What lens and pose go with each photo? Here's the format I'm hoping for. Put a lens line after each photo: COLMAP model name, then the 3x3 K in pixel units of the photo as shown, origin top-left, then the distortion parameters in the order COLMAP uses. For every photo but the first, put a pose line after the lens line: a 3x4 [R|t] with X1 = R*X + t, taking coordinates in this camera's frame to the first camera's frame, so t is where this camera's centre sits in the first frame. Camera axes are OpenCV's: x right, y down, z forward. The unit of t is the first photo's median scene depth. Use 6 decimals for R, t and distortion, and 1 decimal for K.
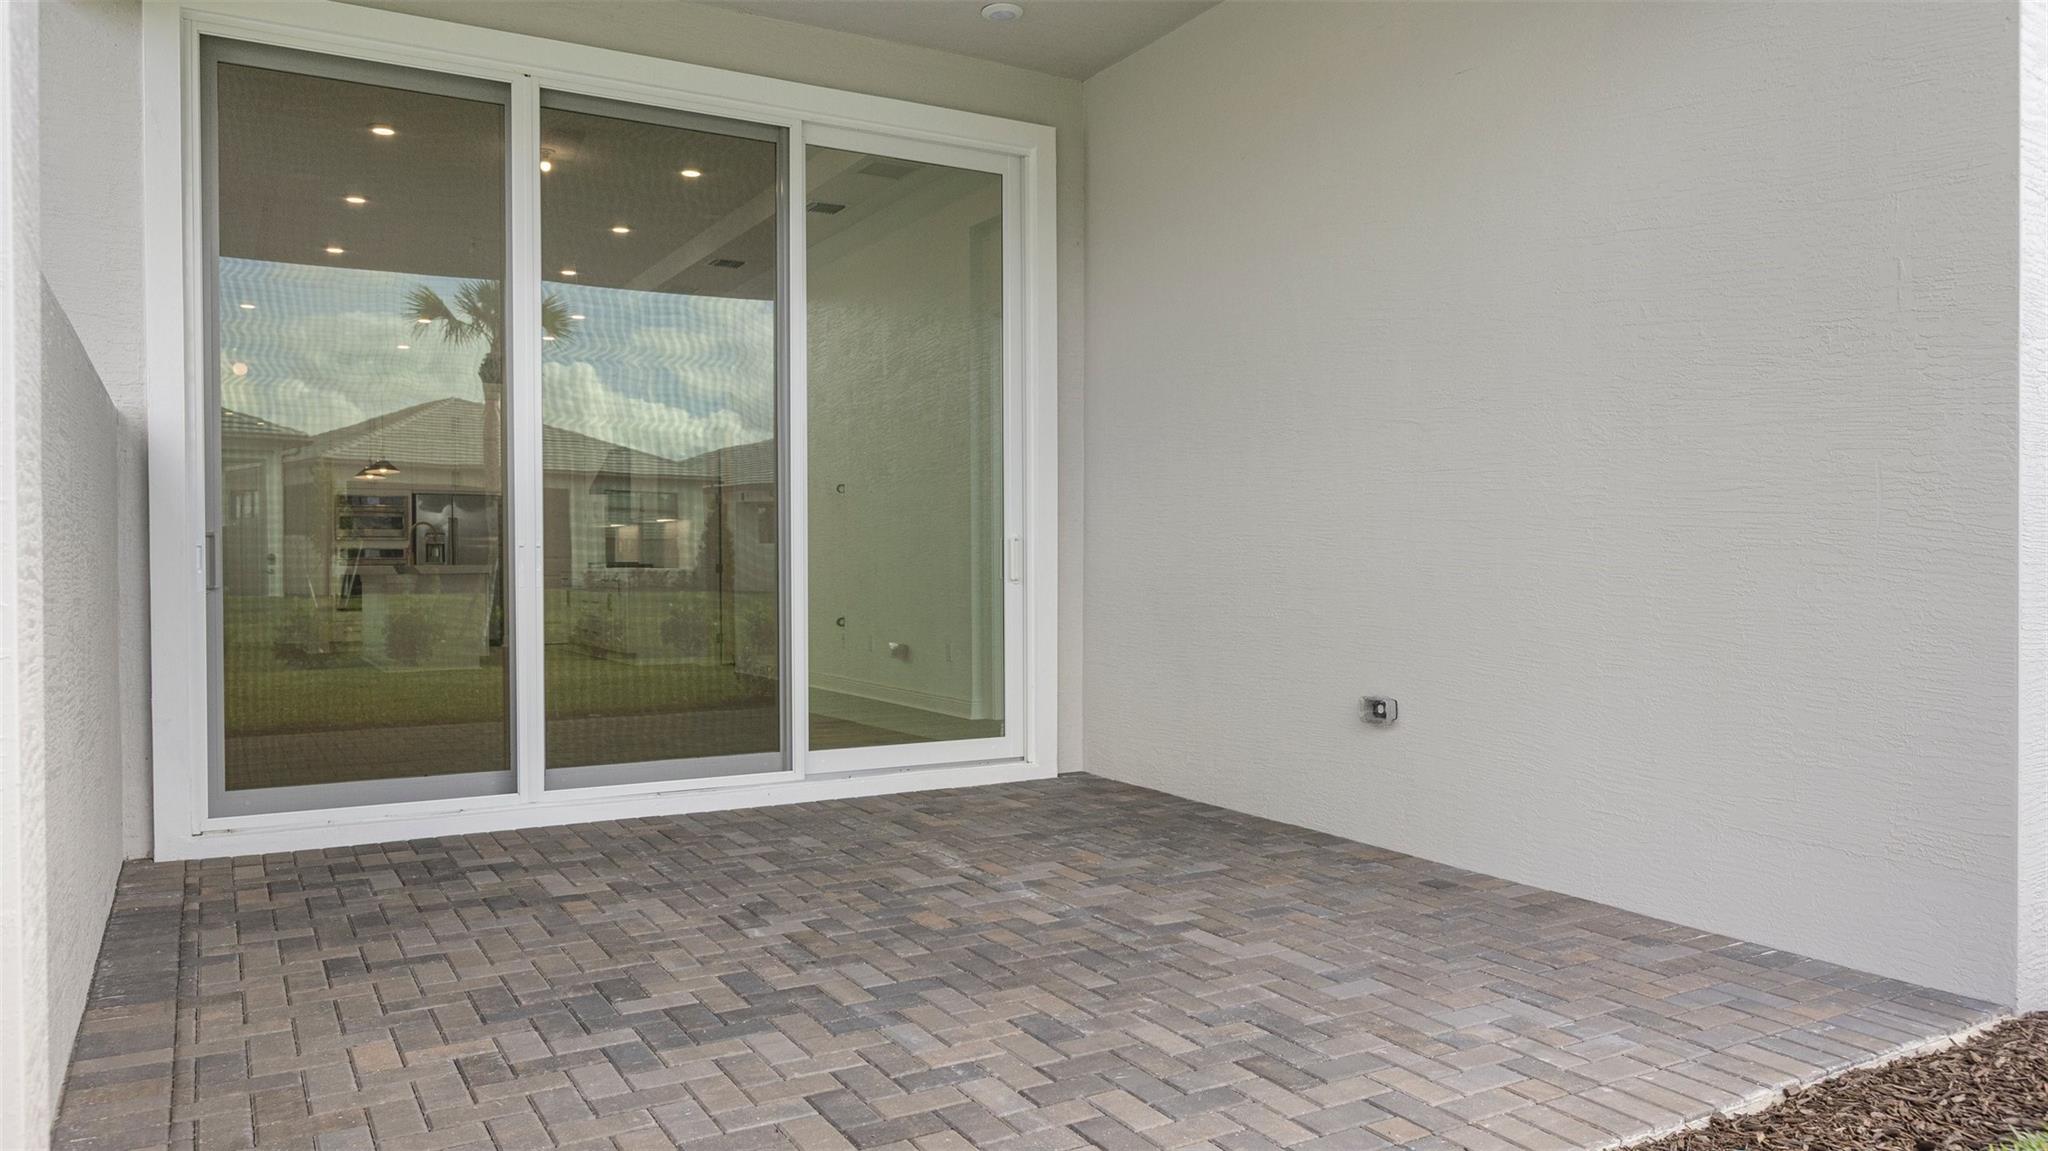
lens RADIAL K [[1391.5, 0, 1024.0], [0, 1391.5, 575.5], [0, 0, 1]] dist [-0.000393, -0.000674]
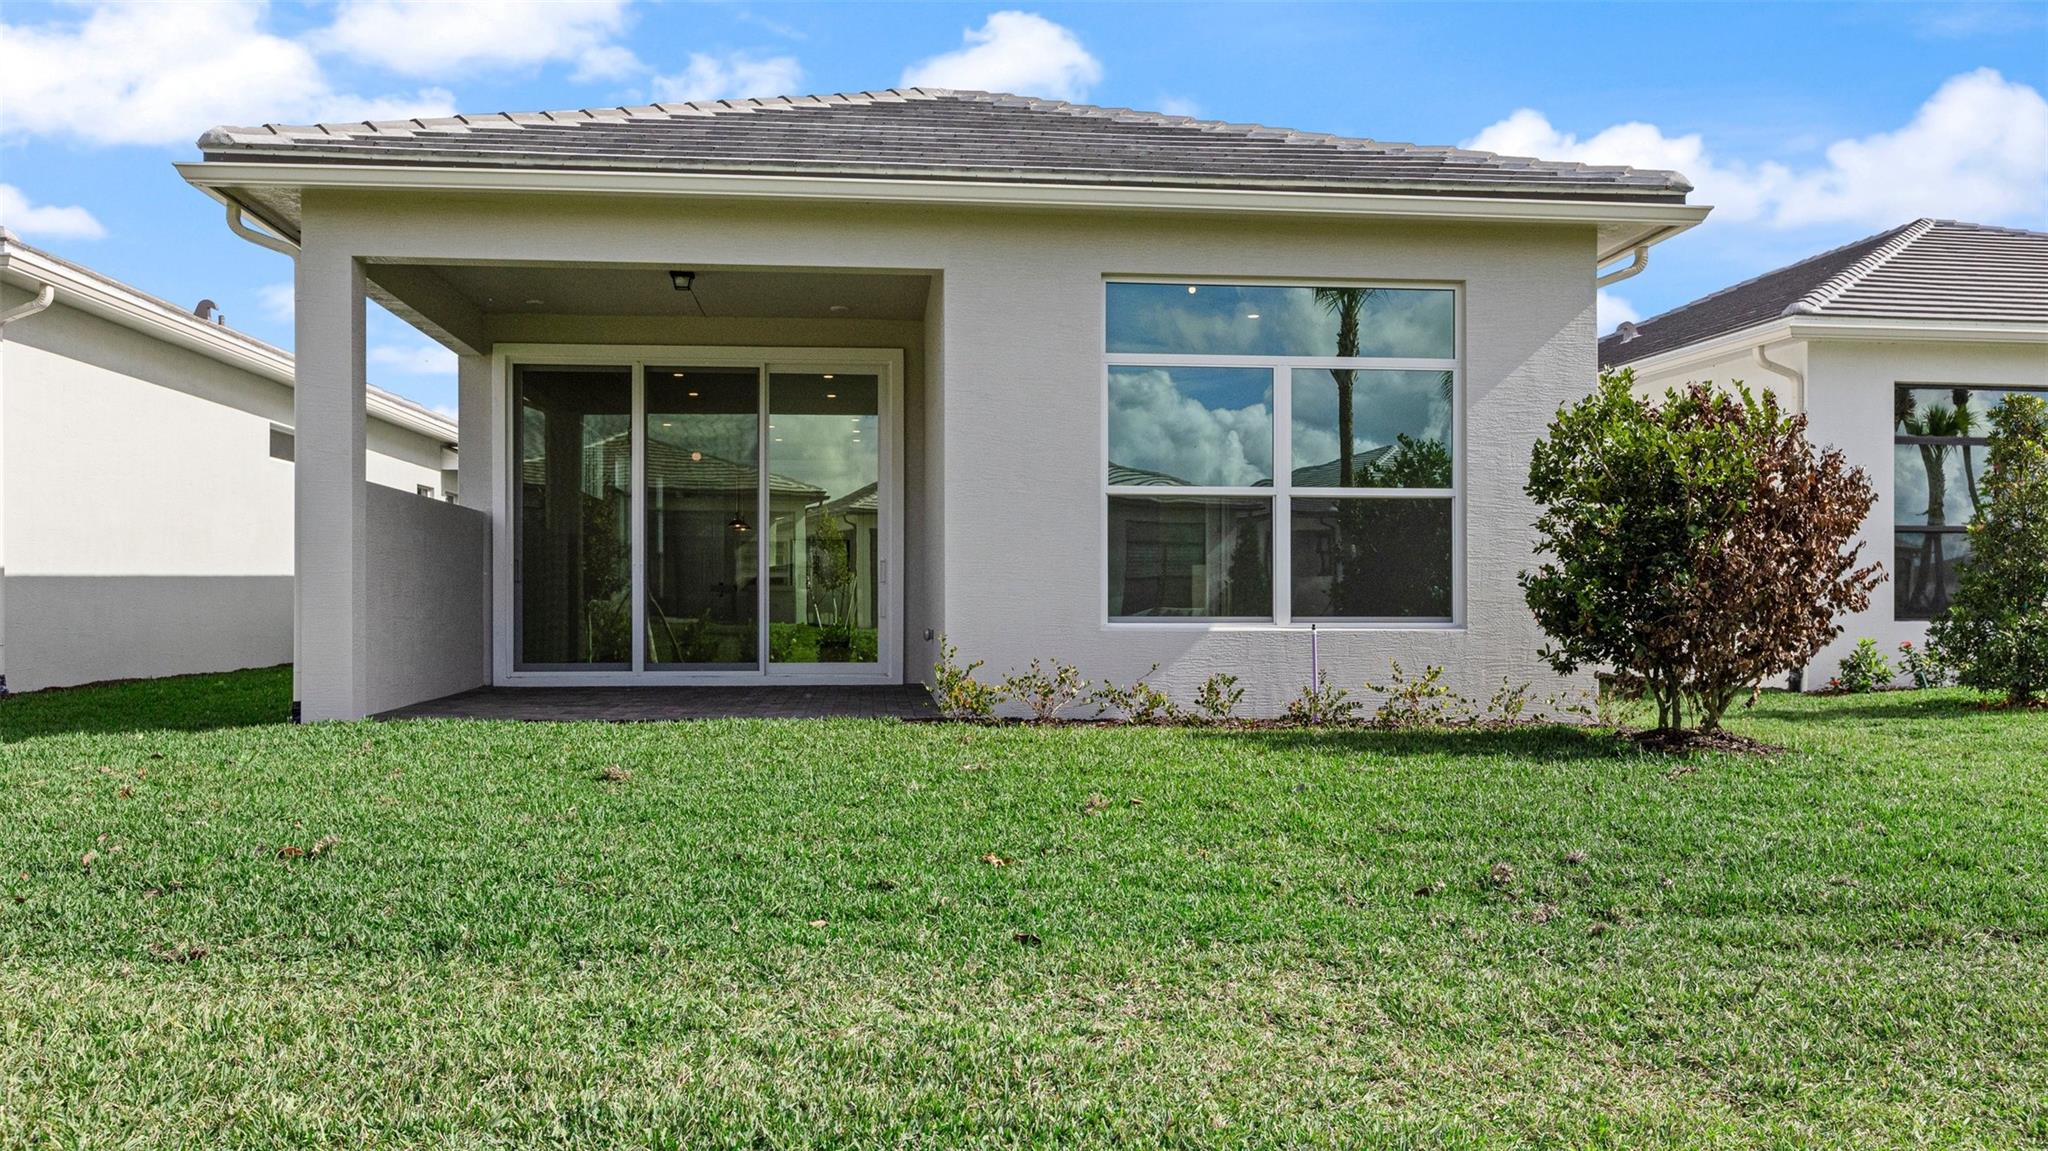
lens RADIAL K [[1542.5, 0, 1022.5], [0, 1542.5, 581.1], [0, 0, 1]] dist [-0.002631, -0.002838]
pose [[0.992616, 0.004353, -0.121218, 0.535167], [-0.005509, 0.999942, -0.009203, 0.024474], [0.121171, 0.009803, 0.992583, -1.328664]]
